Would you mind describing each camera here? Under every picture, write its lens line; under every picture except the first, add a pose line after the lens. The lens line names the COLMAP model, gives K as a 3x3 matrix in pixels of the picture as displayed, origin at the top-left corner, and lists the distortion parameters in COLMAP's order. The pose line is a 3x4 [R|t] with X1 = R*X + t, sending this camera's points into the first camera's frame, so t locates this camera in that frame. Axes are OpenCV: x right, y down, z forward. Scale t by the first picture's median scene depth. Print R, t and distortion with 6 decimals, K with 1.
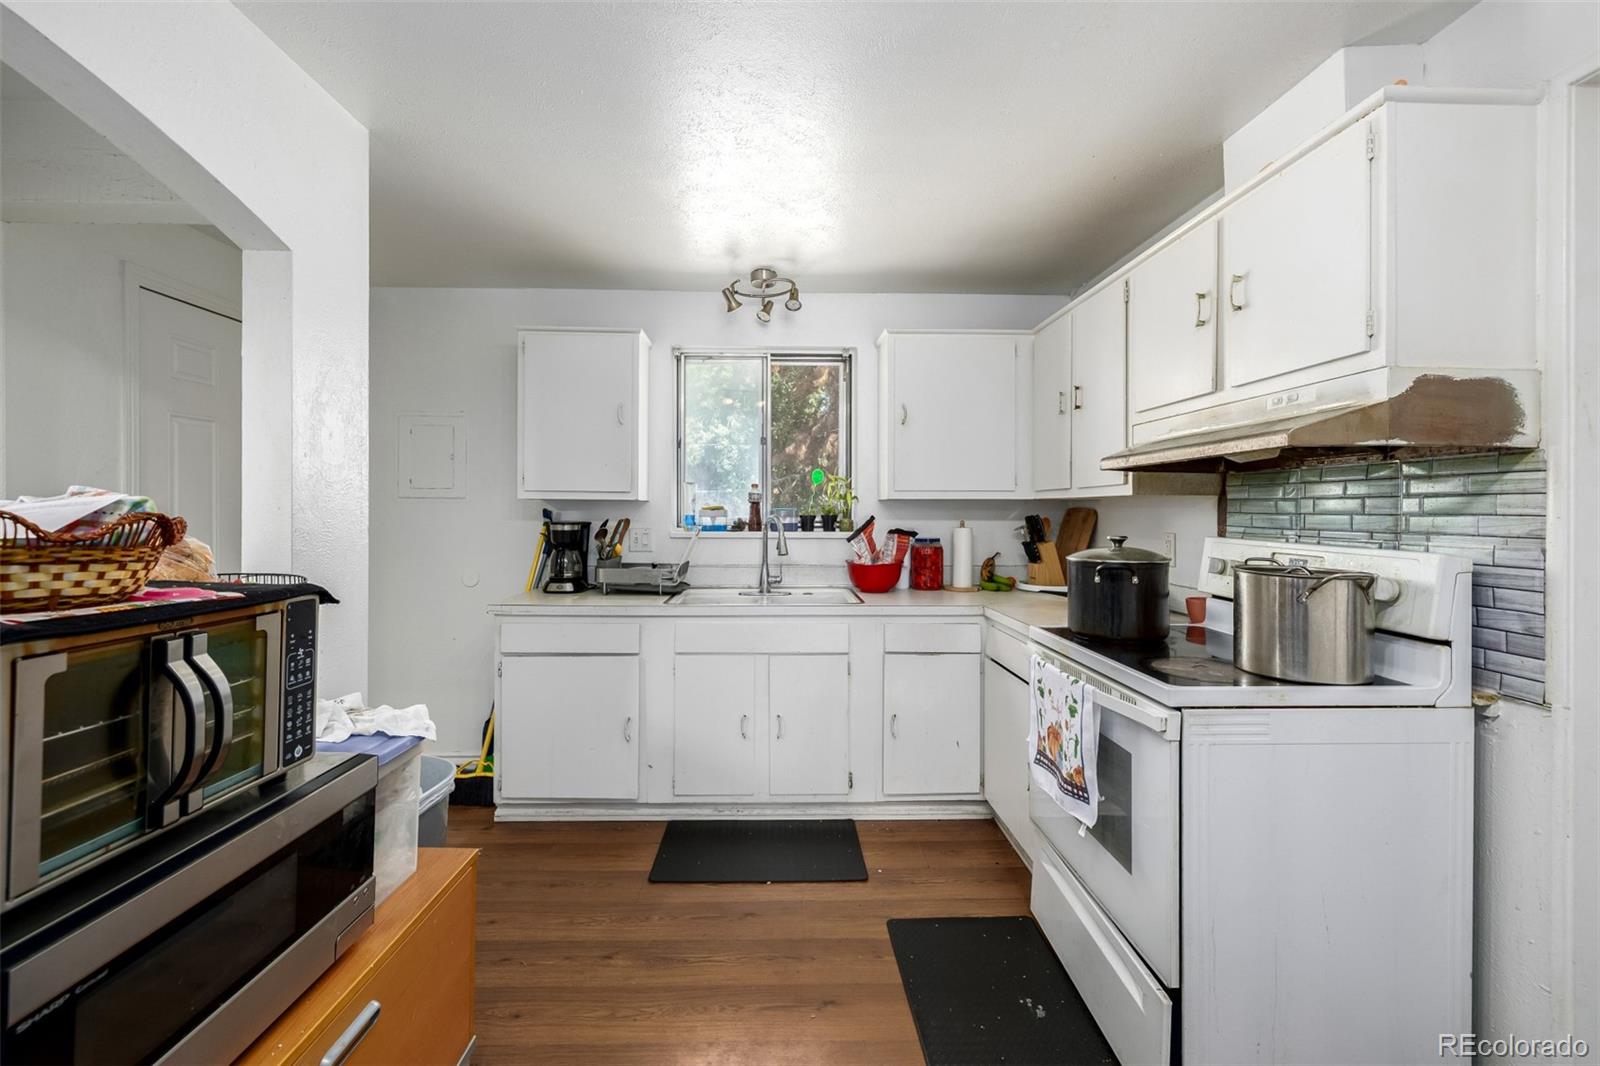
lens RADIAL K [[674.1, 0, 793.1], [0, 674.1, 505.9], [0, 0, 1]] dist [0.001724, 0.000372]
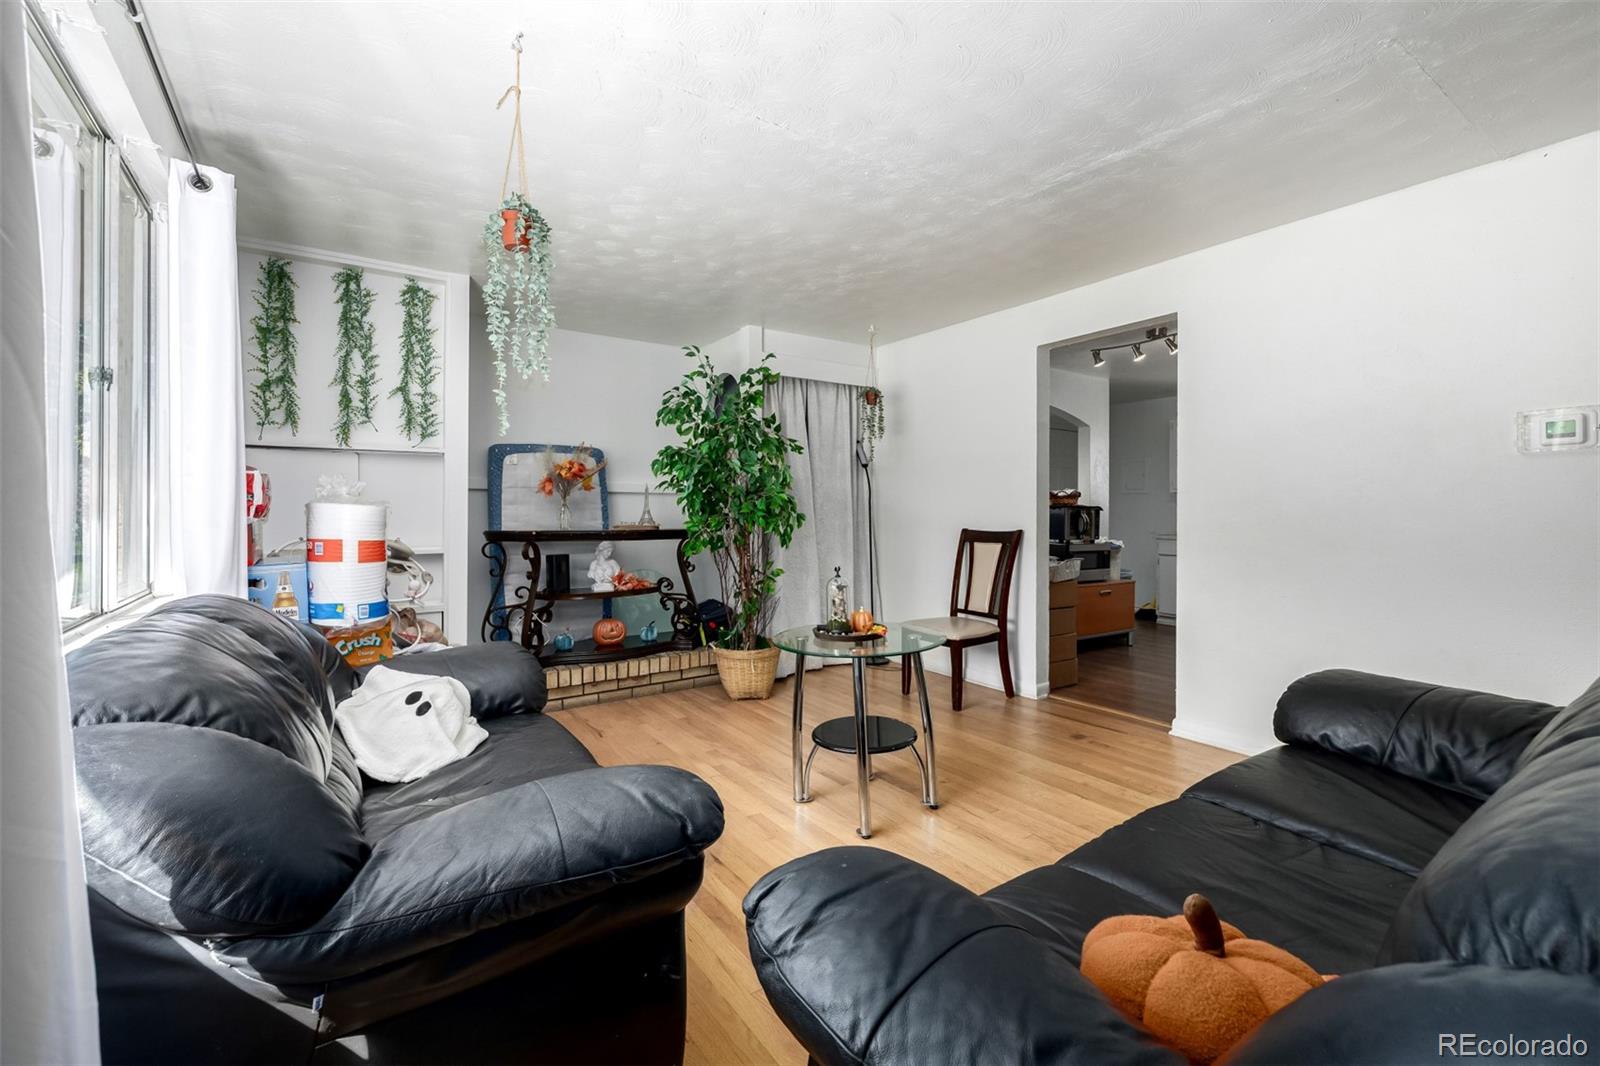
lens RADIAL K [[675.8, 0, 790.8], [0, 675.8, 514.2], [0, 0, 1]] dist [0.000630, 0.000247]
pose [[0.540211, 0.001868, -0.841527, 1.154935], [0.002311, 0.999990, 0.003703, 0.072634], [0.841526, -0.003946, 0.540202, -1.843635]]
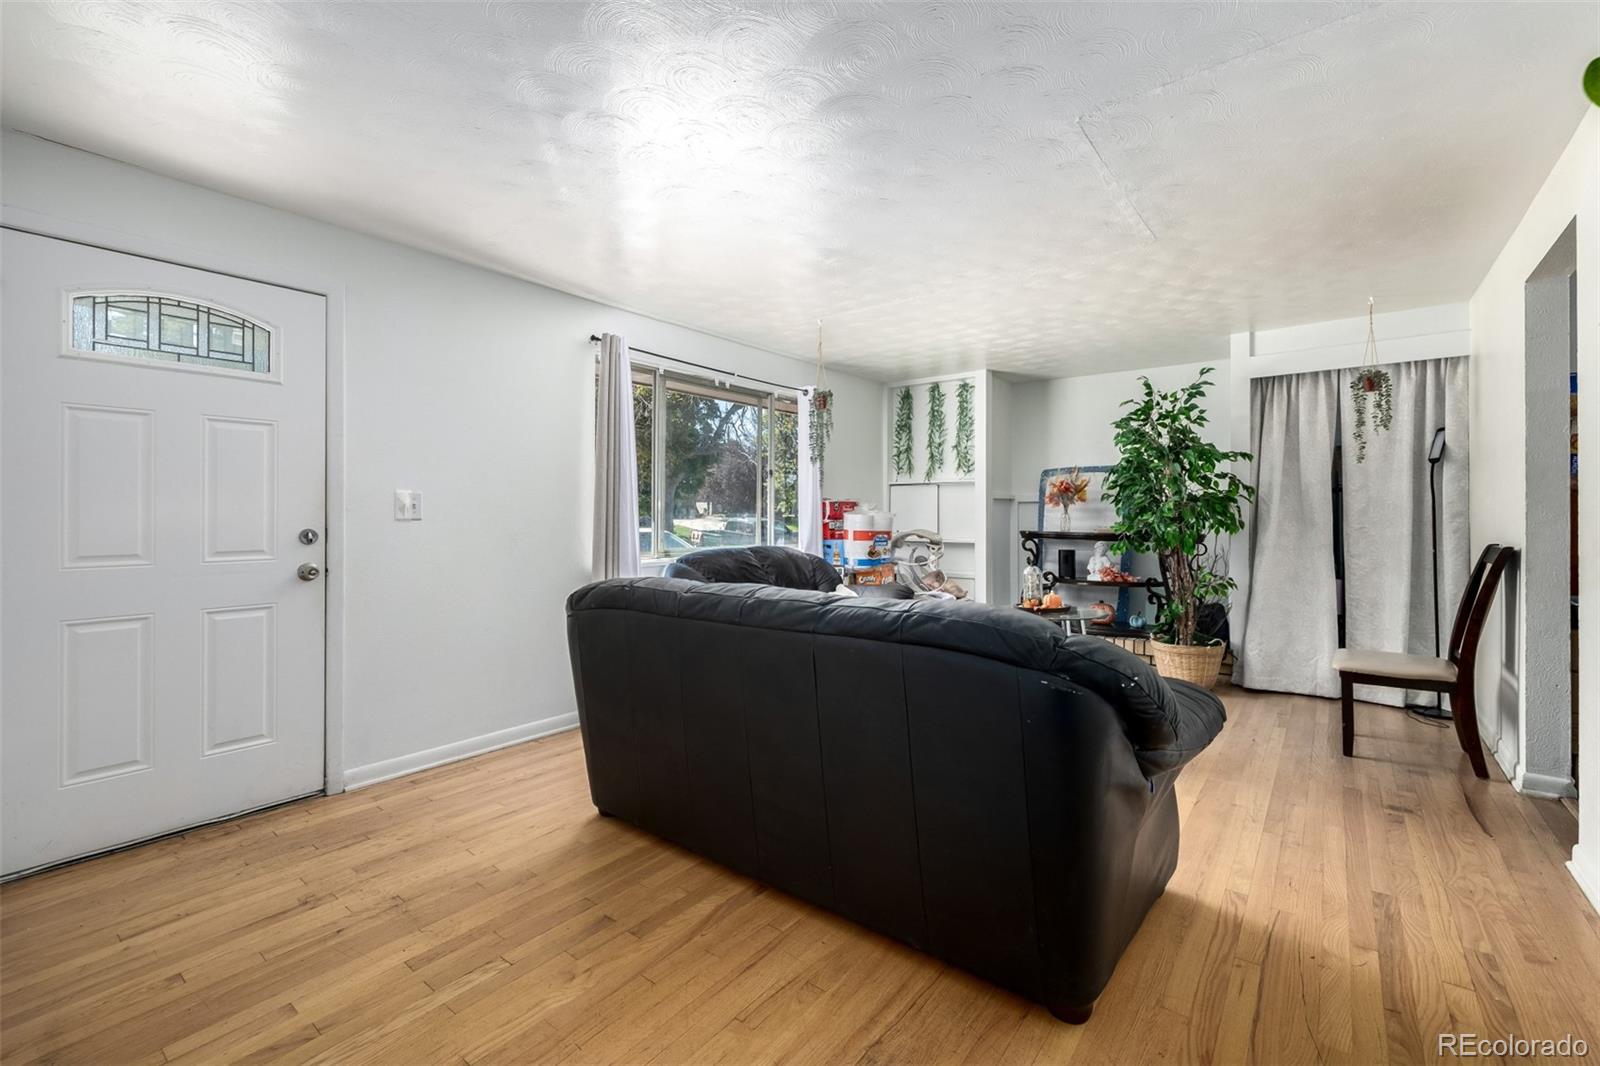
lens RADIAL K [[680.3, 0, 791.5], [0, 680.3, 505.9], [0, 0, 1]] dist [-0.000352, 0.000121]
pose [[-0.643972, -0.015352, -0.764895, 1.827142], [-0.003056, 0.999842, -0.017495, 0.073266], [0.765043, -0.008929, -0.643917, -0.528286]]
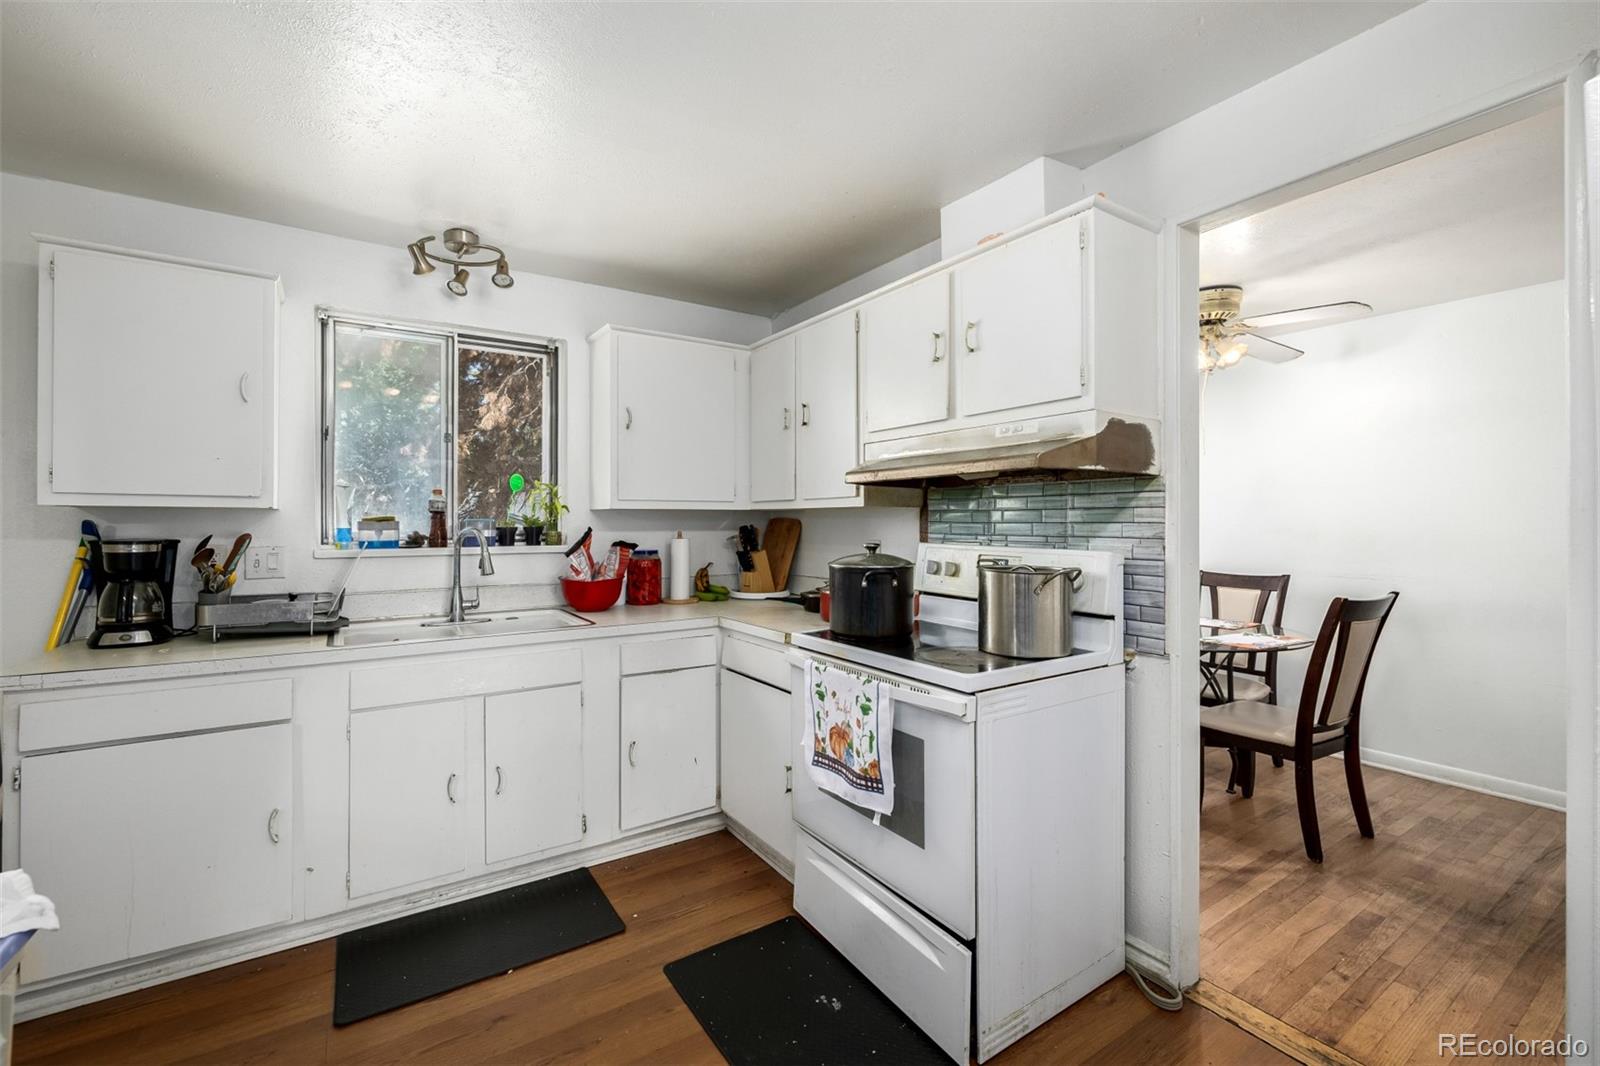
lens RADIAL K [[675.8, 0, 790.8], [0, 675.8, 514.2], [0, 0, 1]] dist [0.000630, 0.000247]
pose [[0.853589, 0.001546, 0.520945, -0.181150], [0.000284, 0.999994, -0.003433, 0.000536], [-0.520947, 0.003079, 0.853583, 0.114575]]
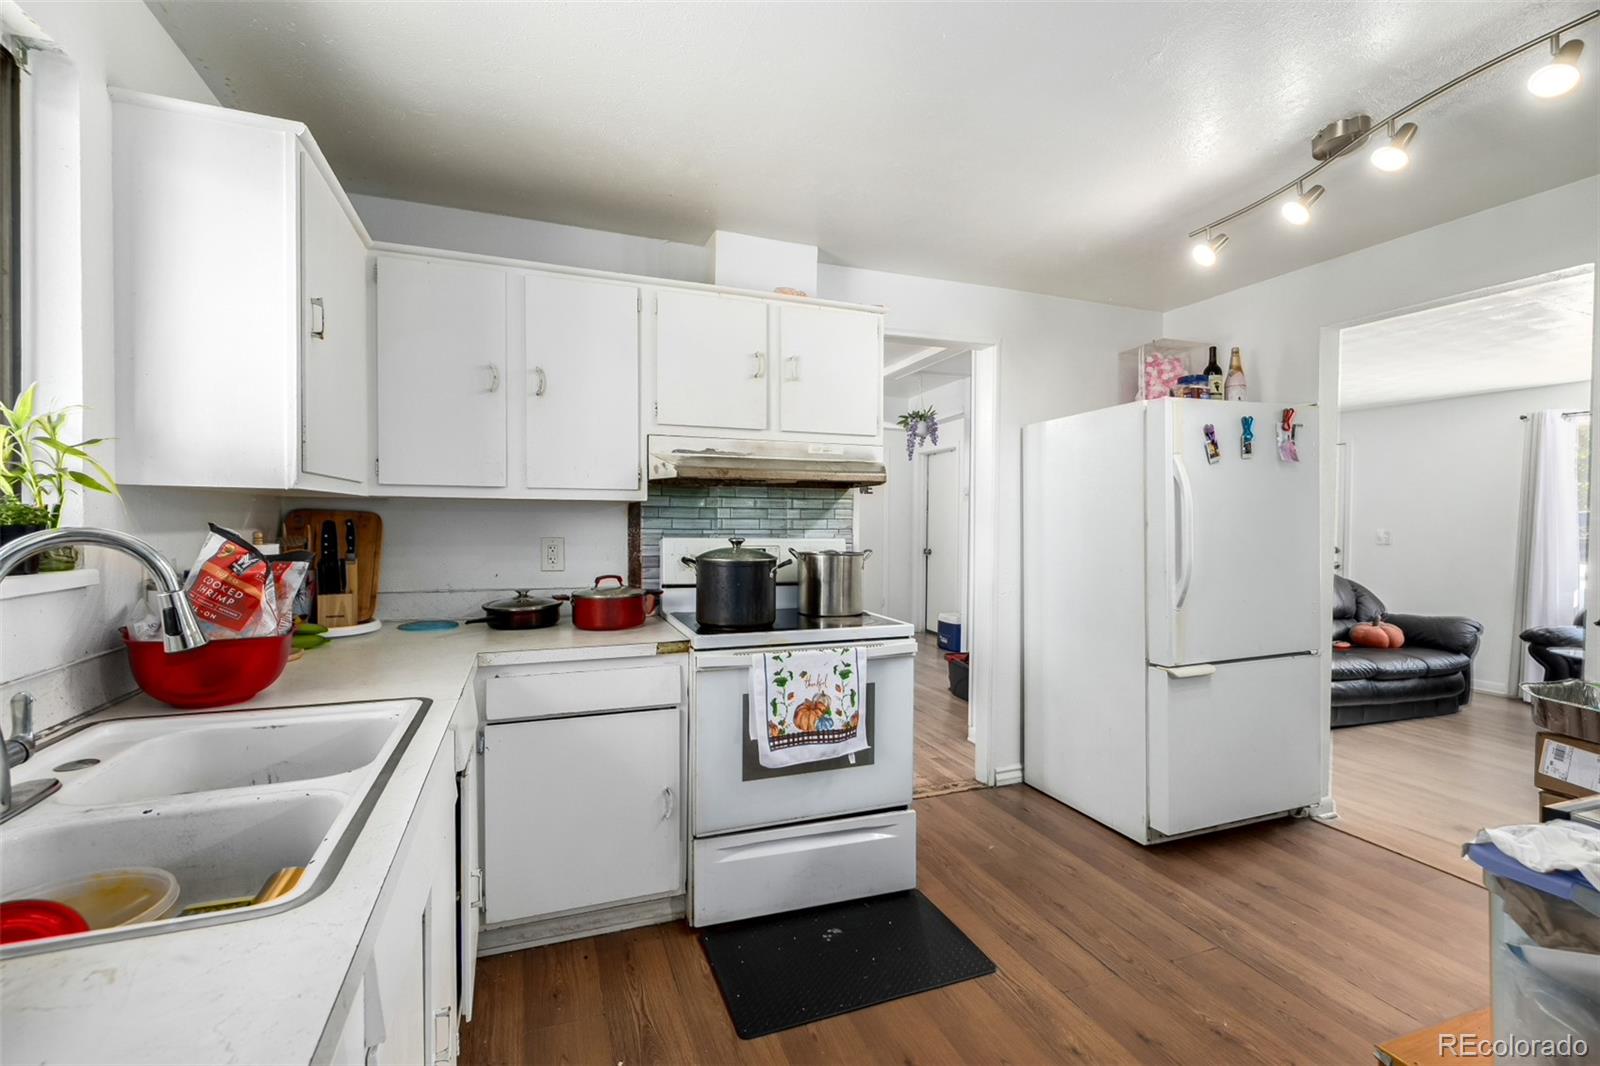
lens RADIAL K [[686.0, 0, 794.1], [0, 686.0, 528.7], [0, 0, 1]] dist [0.003322, 0.000616]
pose [[-0.322892, -0.020733, 0.946209, -0.588565], [-0.015762, 0.999739, 0.016528, 0.006058], [-0.946305, -0.009577, -0.323134, 1.140377]]
